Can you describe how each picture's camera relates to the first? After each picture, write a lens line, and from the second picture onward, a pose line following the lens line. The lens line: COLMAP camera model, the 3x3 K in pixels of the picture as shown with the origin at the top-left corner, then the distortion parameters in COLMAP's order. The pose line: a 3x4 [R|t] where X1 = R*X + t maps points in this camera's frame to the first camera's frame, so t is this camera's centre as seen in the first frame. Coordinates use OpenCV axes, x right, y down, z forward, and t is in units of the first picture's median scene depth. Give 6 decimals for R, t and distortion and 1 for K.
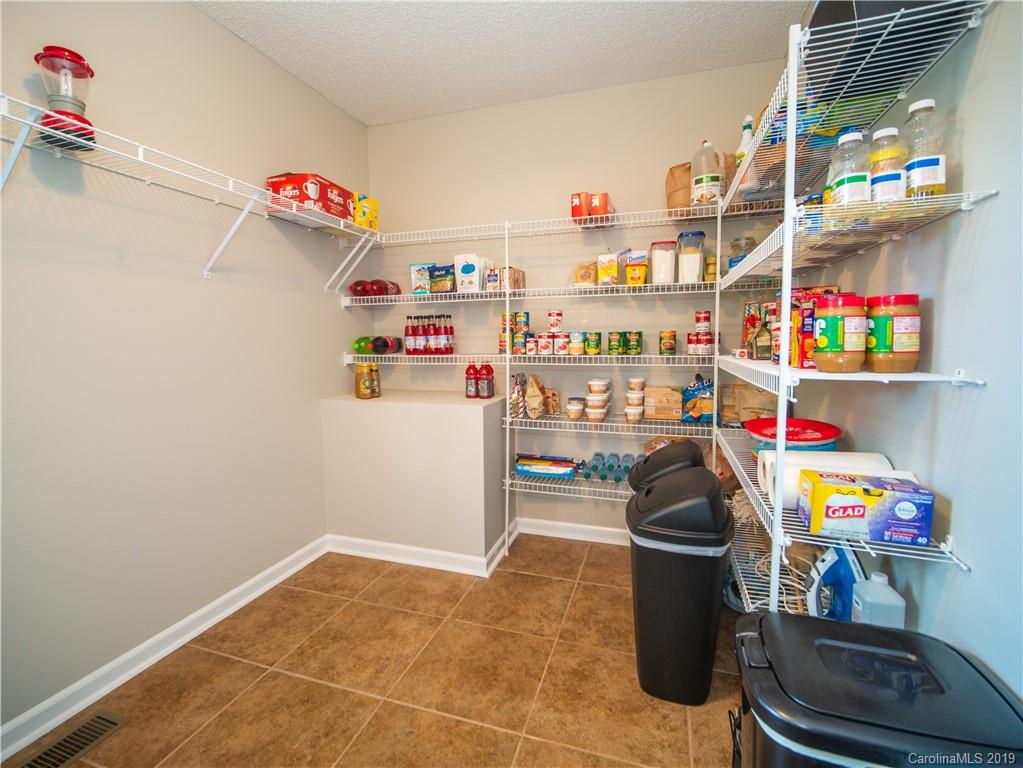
lens RADIAL K [[455.9, 0, 508.2], [0, 455.9, 381.2], [0, 0, 1]] dist [-0.016208, -0.001020]
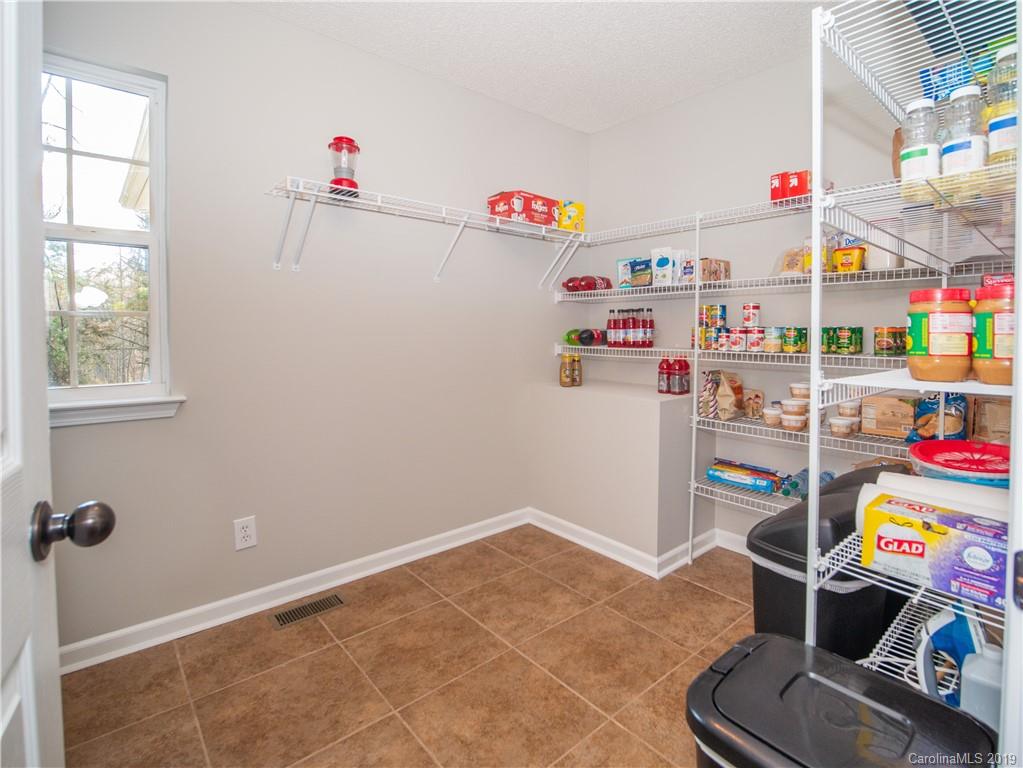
lens RADIAL K [[460.2, 0, 514.7], [0, 460.2, 352.7], [0, 0, 1]] dist [-0.013761, -0.000341]
pose [[0.877584, 0.035666, -0.478094, 0.128052], [-0.057724, 0.997835, -0.031519, -0.000112], [0.475935, 0.055258, 0.877743, -0.024428]]
